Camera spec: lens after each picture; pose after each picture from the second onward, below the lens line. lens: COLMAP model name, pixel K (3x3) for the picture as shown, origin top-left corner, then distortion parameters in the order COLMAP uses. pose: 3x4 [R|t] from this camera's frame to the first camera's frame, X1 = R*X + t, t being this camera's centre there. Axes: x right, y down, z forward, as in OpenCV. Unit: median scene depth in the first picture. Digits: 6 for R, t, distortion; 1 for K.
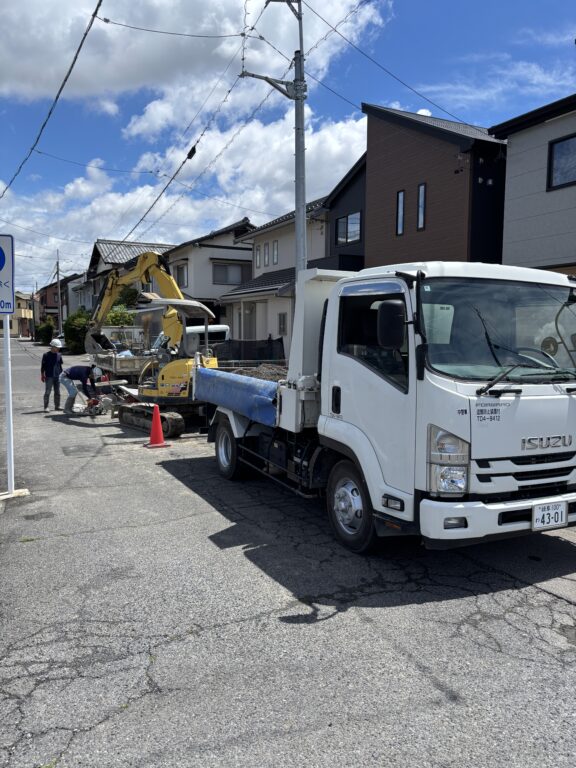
lens RADIAL K [[575.2, 0, 290.3], [0, 575.2, 386.4], [0, 0, 1]] dist [0.001554, -0.001068]
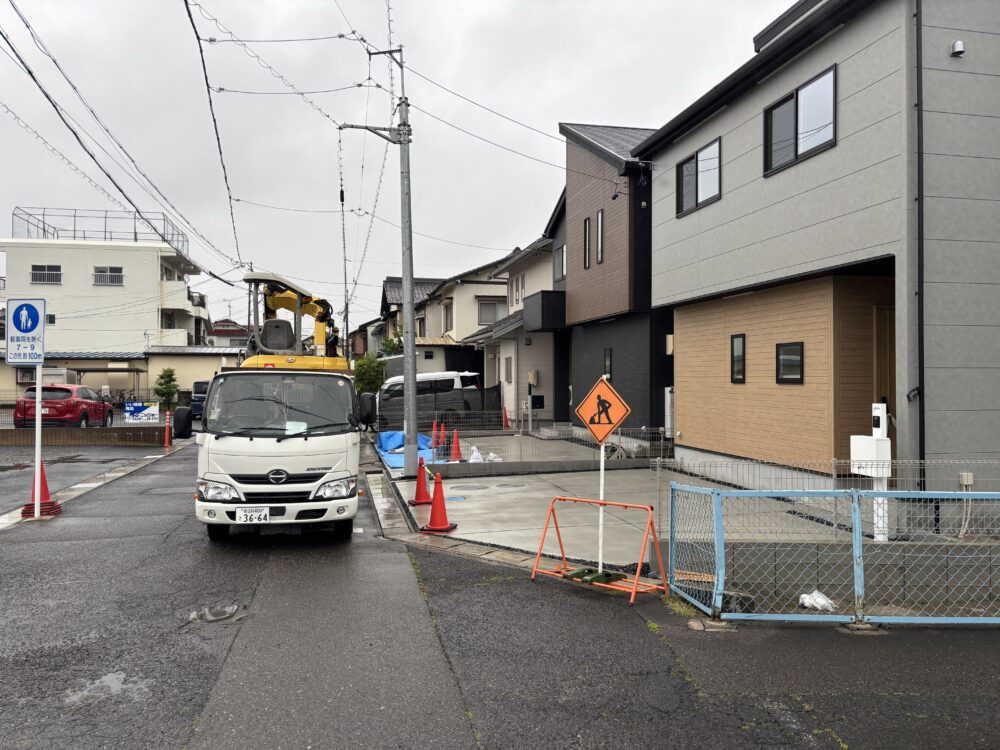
lens RADIAL K [[736.8, 0, 500.0], [0, 736.8, 375.0], [0, 0, 1]] dist [0.022819, -0.002882]
pose [[0.971161, -0.005492, -0.238360, 0.184110], [-0.019765, 0.994439, -0.103441, 0.011284], [0.237603, 0.105169, 0.965652, -0.059110]]
